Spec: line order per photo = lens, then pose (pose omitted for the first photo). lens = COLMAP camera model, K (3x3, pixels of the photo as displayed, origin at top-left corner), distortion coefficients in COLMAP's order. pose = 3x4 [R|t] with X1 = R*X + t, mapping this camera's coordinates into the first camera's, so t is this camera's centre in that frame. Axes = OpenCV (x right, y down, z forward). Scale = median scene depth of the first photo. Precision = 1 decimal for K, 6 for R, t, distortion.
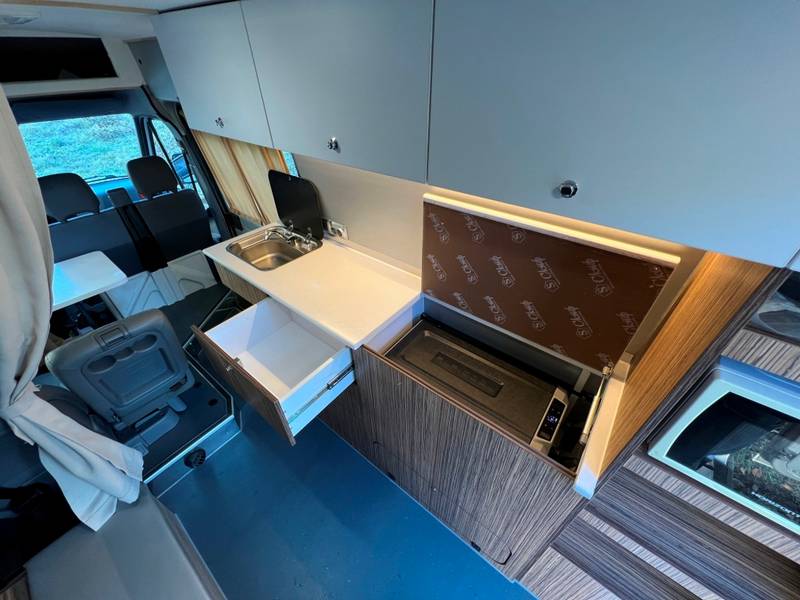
lens RADIAL K [[319.3, 0, 397.0], [0, 319.3, 298.5], [0, 0, 1]] dist [-0.000510, -0.000084]
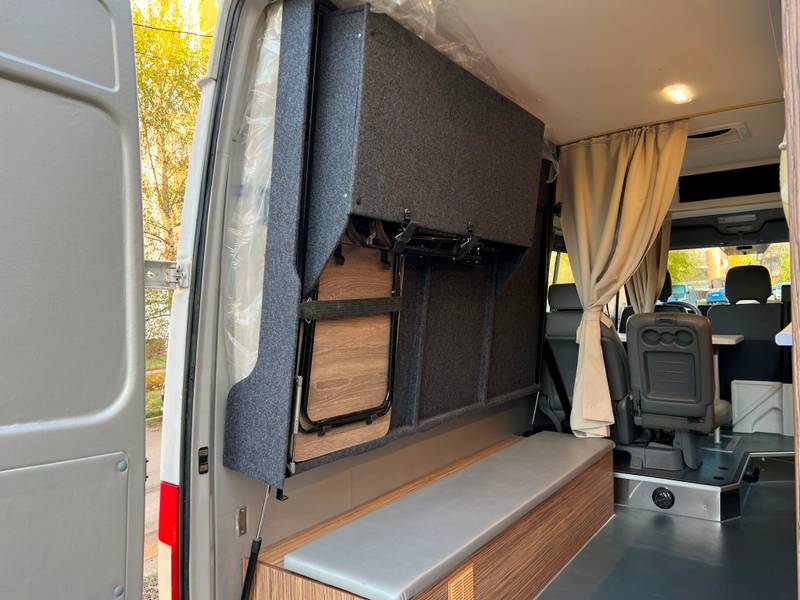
lens RADIAL K [[603.1, 0, 400.2], [0, 603.1, 309.1], [0, 0, 1]] dist [0.042285, -0.008012]
pose [[0.071936, 0.014207, -0.997308, 1.054072], [-0.591944, 0.805374, -0.031224, 0.568138], [0.802762, 0.592597, 0.066345, -0.037517]]
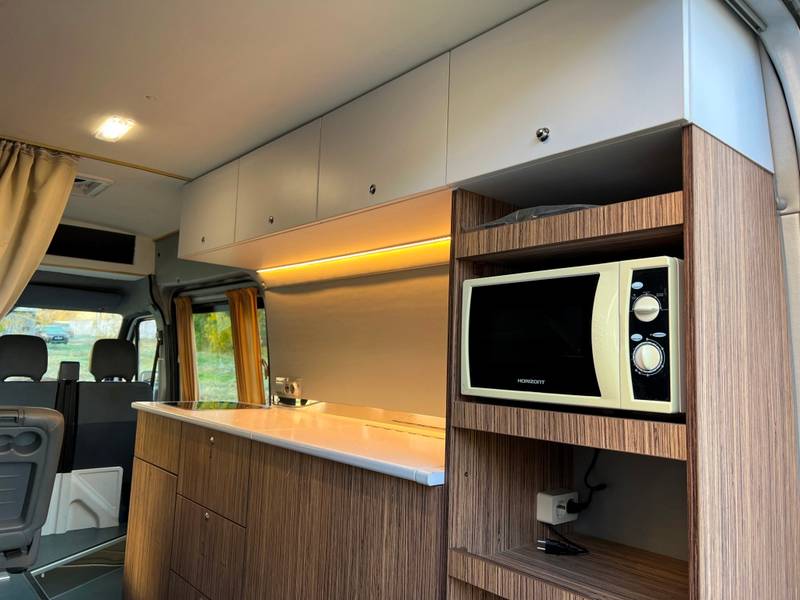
lens RADIAL K [[602.6, 0, 396.5], [0, 602.6, 298.7], [0, 0, 1]] dist [0.051517, -0.067800]
pose [[0.980982, 0.031561, -0.191516, 0.366009], [-0.155318, 0.719395, -0.677014, 0.622714], [0.116408, 0.693884, 0.710615, -0.235668]]
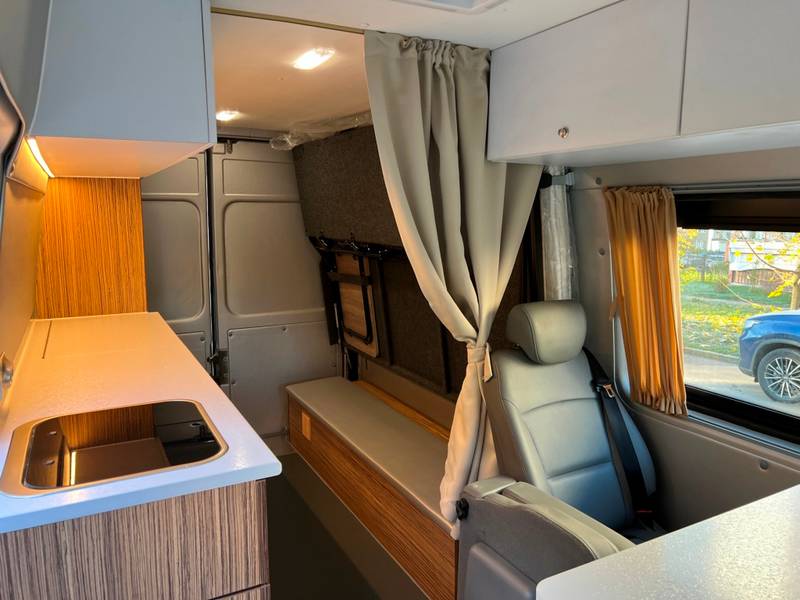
lens RADIAL K [[602.6, 0, 396.5], [0, 602.6, 298.7], [0, 0, 1]] dist [0.051517, -0.067800]
pose [[-0.916208, -0.045772, 0.398080, -0.989558], [0.253695, 0.702722, 0.664696, -0.695612], [-0.310164, 0.709990, -0.632228, 1.263858]]
